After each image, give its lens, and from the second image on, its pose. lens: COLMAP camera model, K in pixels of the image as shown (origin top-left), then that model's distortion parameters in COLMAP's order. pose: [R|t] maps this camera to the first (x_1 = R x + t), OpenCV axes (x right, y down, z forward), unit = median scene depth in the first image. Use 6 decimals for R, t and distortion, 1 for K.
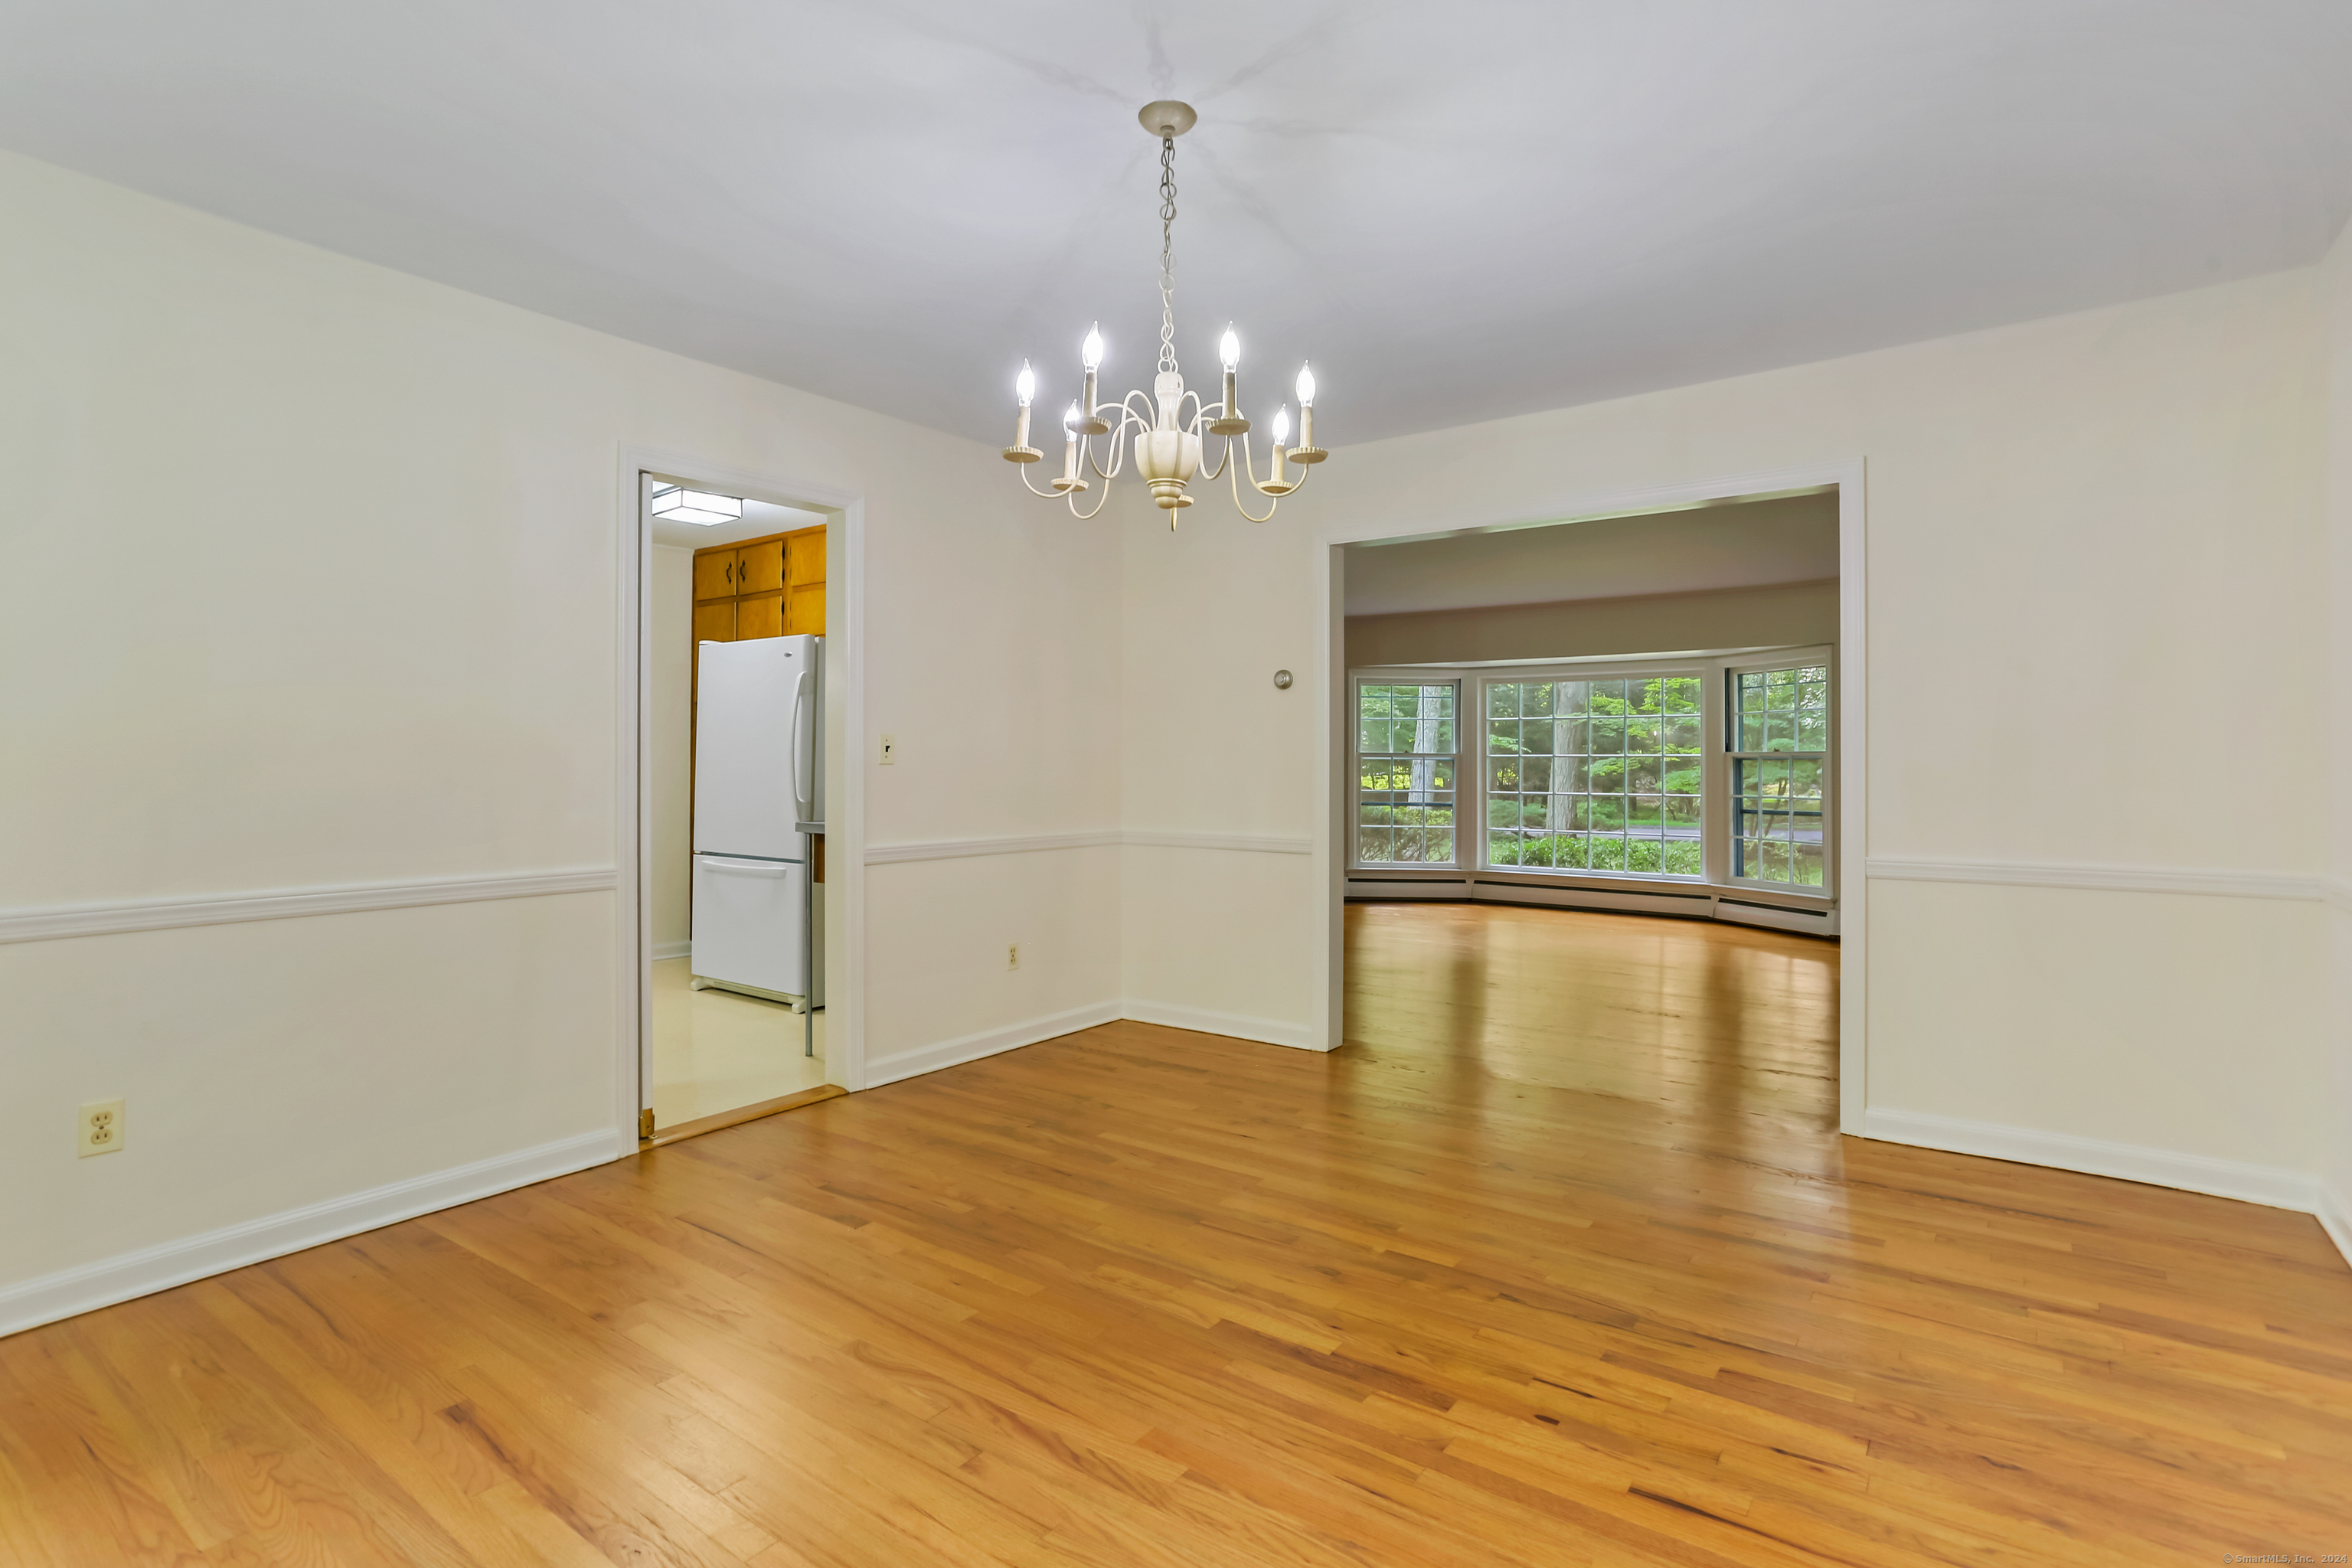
lens RADIAL K [[1145.5, 0, 1137.8], [0, 1145.5, 781.0], [0, 0, 1]] dist [-0.000553, 0.001624]
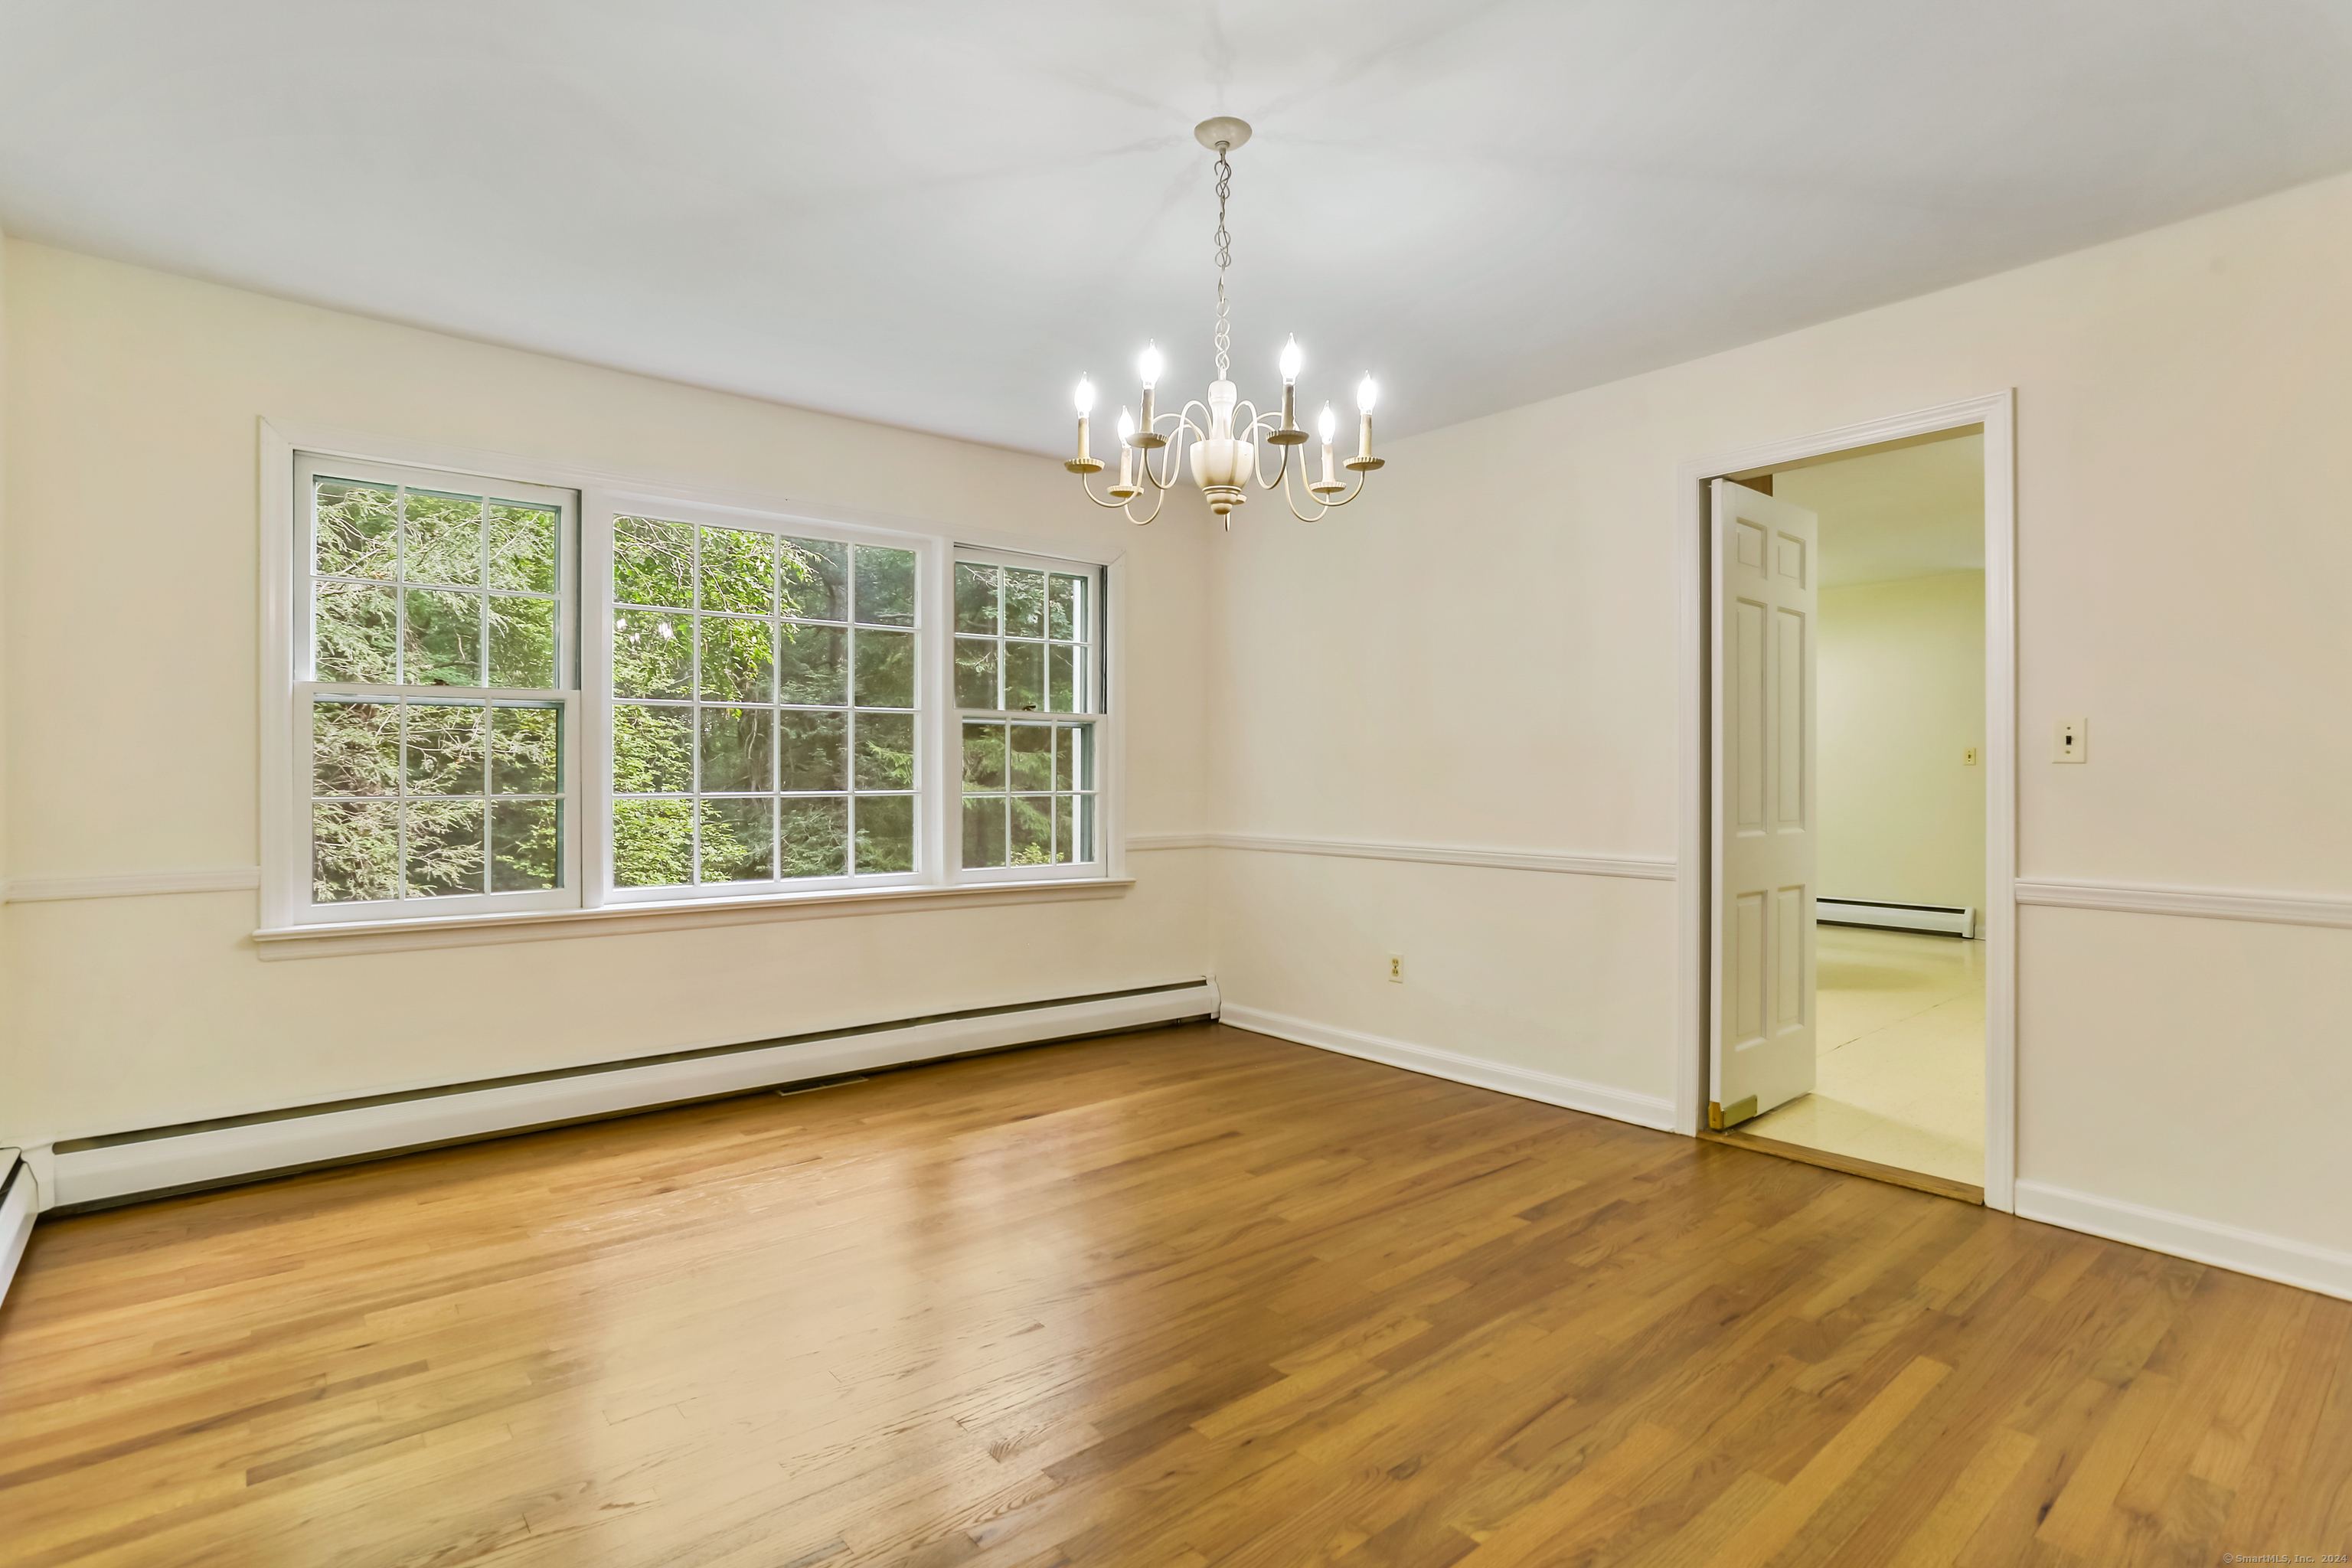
lens RADIAL K [[1156.9, 0, 1189.3], [0, 1156.9, 770.9], [0, 0, 1]] dist [-0.040045, 0.000163]
pose [[-0.227894, -0.001799, -0.973684, 0.835960], [-0.007462, 0.999972, -0.000101, -0.005207], [0.973657, 0.007243, -0.227901, 0.970140]]
